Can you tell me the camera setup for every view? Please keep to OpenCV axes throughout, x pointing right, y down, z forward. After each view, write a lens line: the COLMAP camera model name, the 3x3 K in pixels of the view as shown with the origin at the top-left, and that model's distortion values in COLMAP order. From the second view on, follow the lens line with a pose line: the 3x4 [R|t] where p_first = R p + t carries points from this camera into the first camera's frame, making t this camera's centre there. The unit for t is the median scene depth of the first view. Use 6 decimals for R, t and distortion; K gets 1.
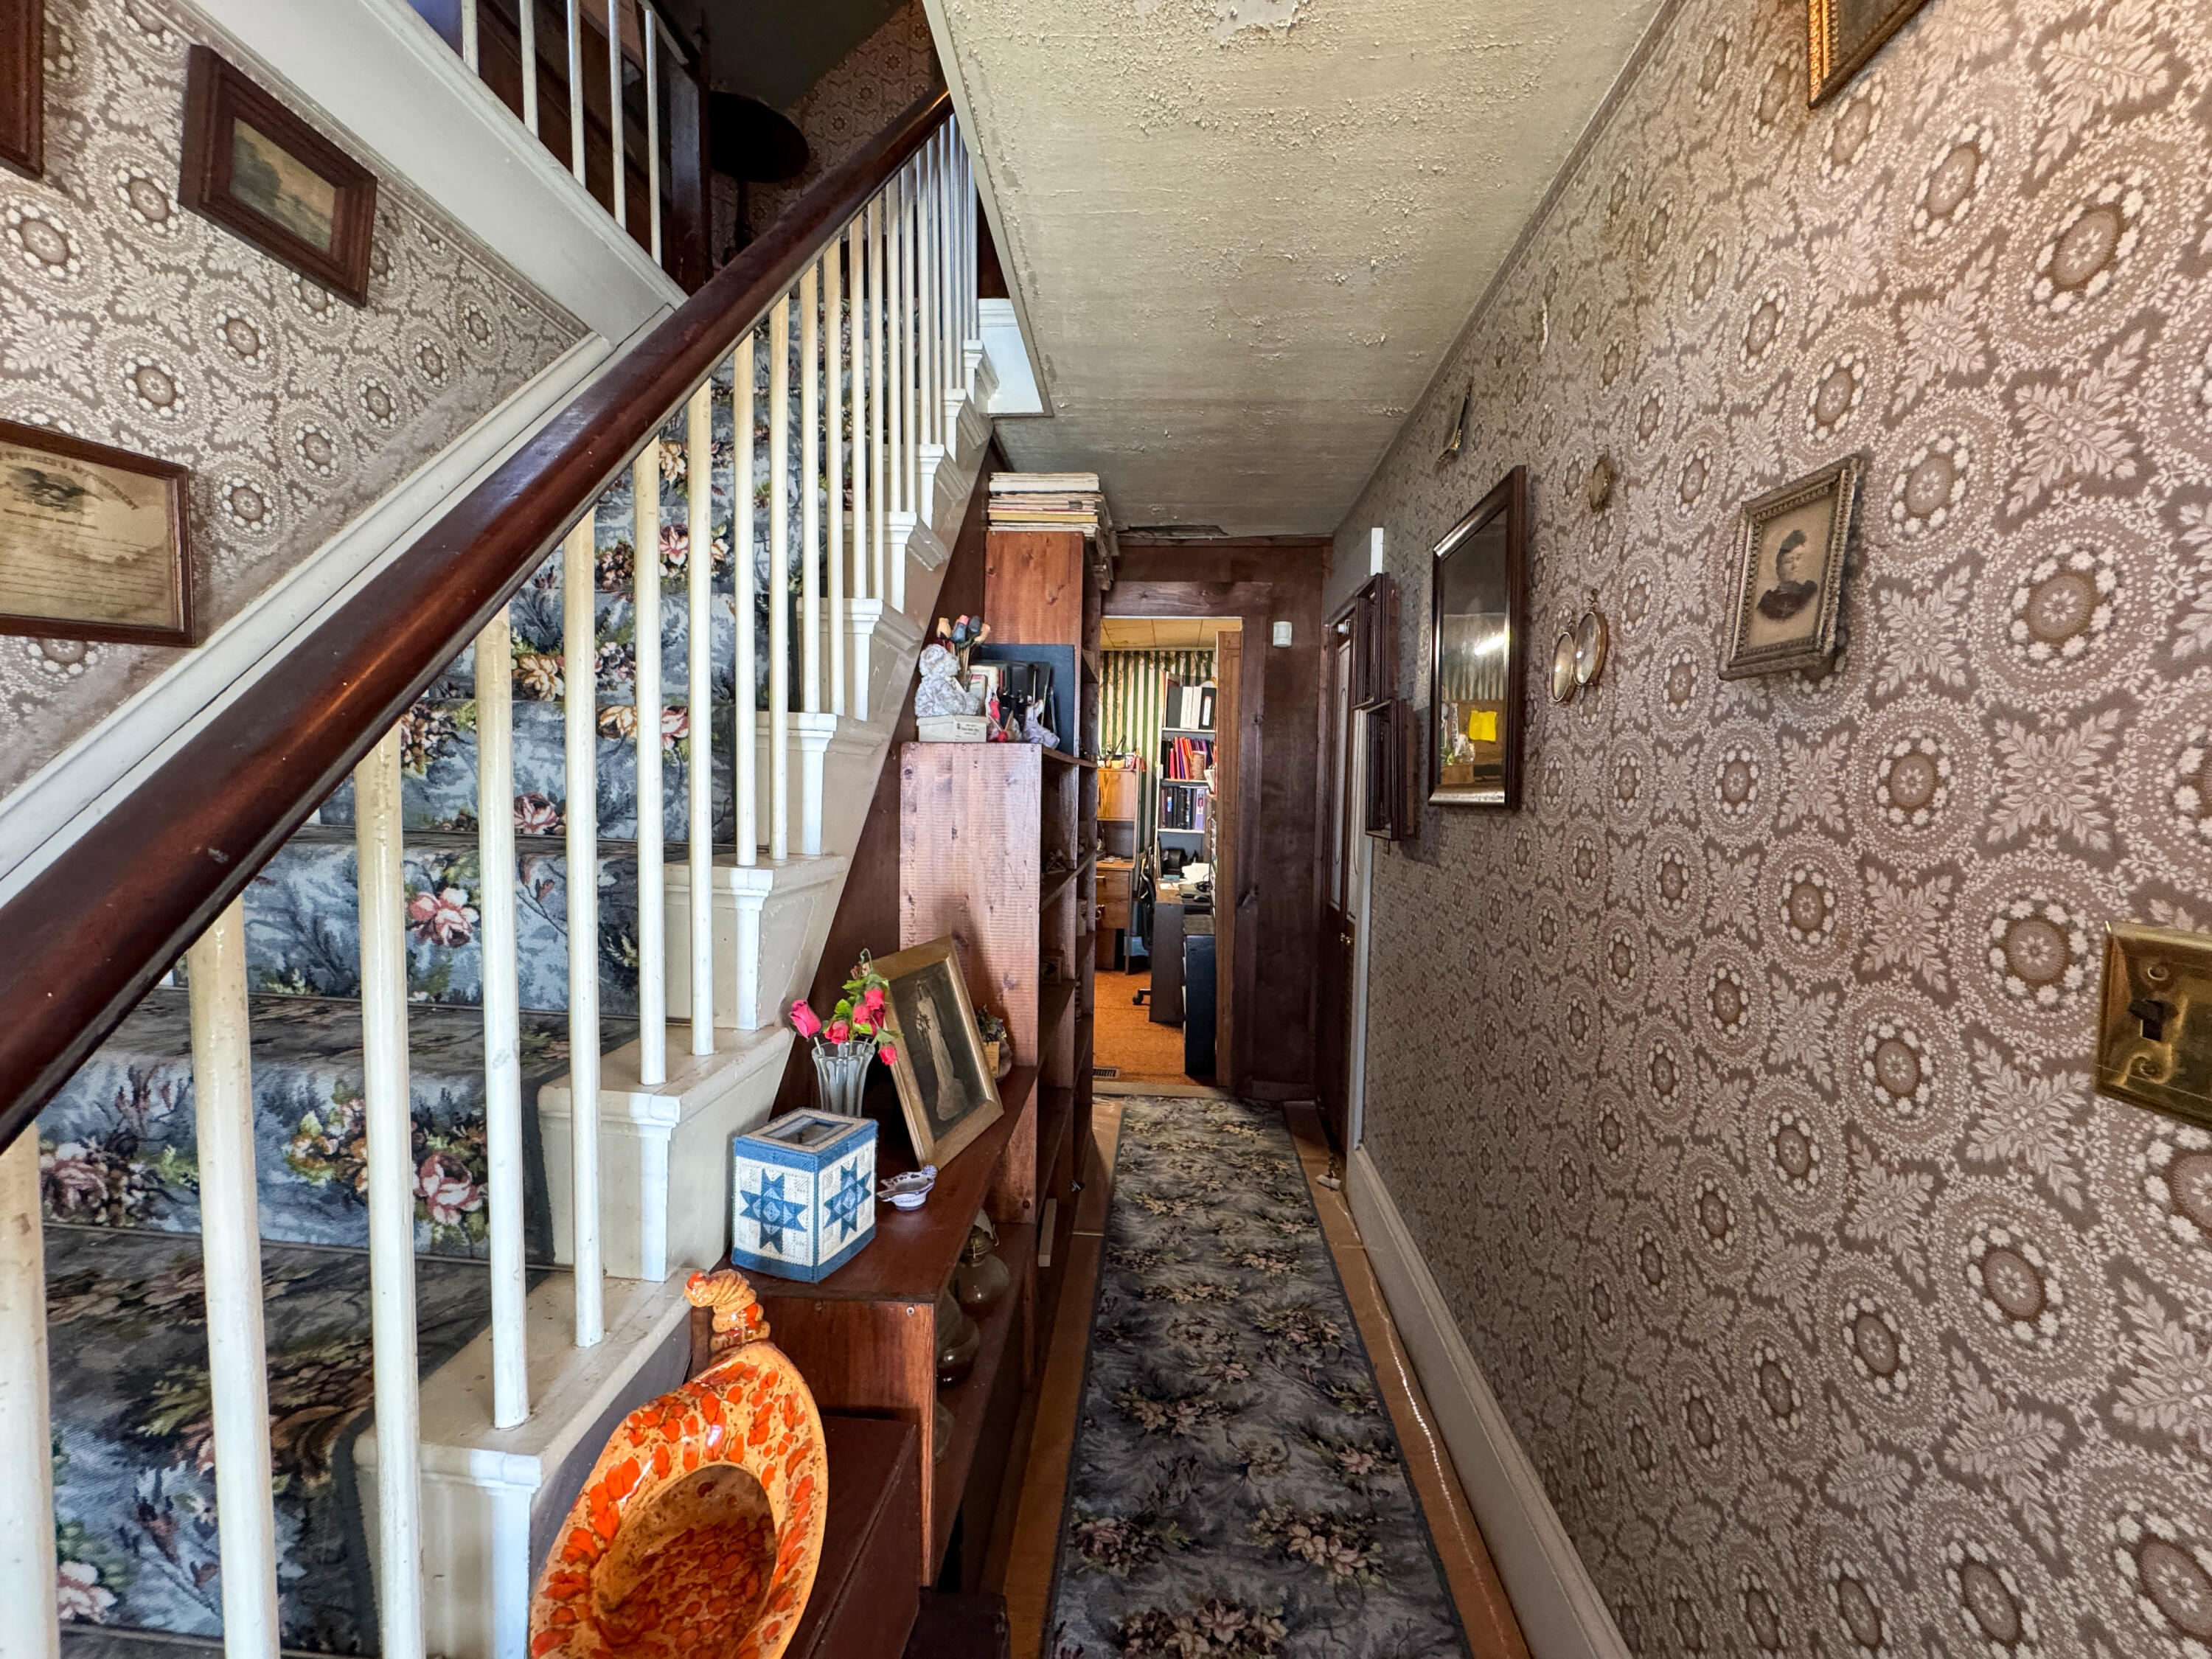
lens RADIAL K [[903.0, 0, 1105.3], [0, 903.0, 826.1], [0, 0, 1]] dist [-0.000572, 0.000614]
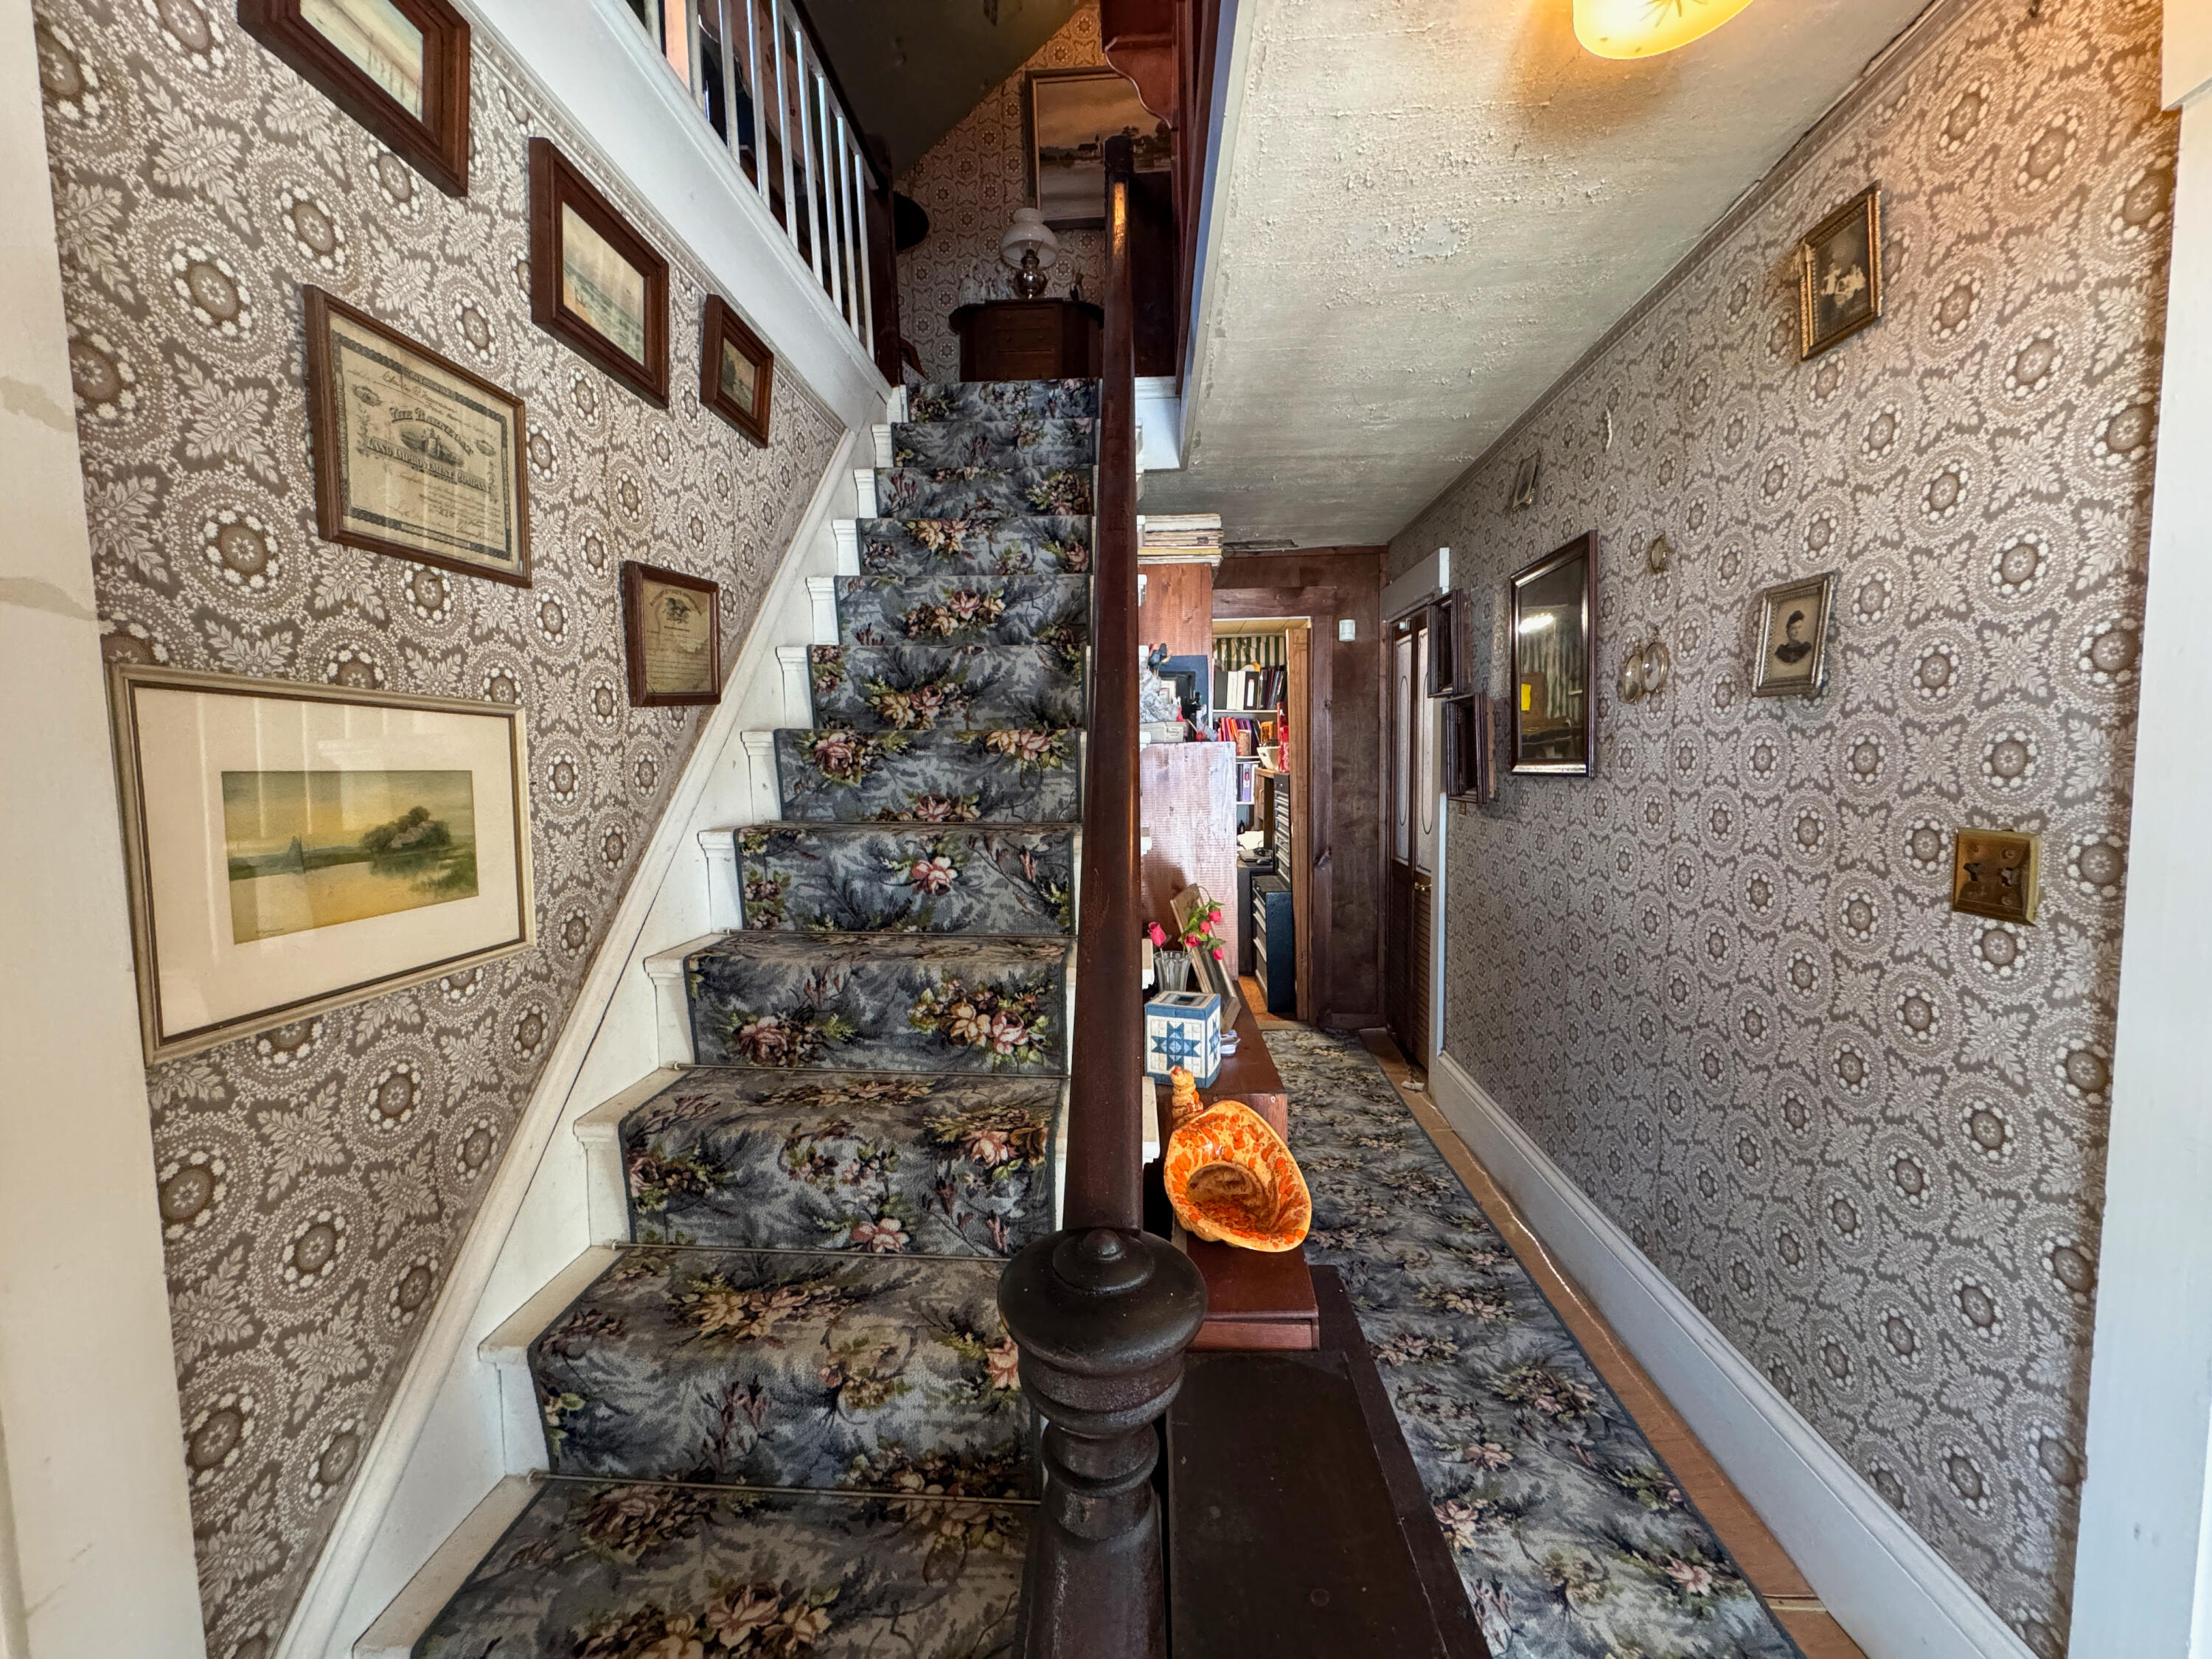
lens RADIAL K [[903.0, 0, 1104.4], [0, 903.0, 827.4], [0, 0, 1]] dist [-0.000572, 0.000614]
pose [[0.999178, -0.039224, 0.010283, -0.494641], [0.038913, 0.998826, 0.028867, -0.017104], [-0.011403, -0.028443, 0.999530, -0.600368]]
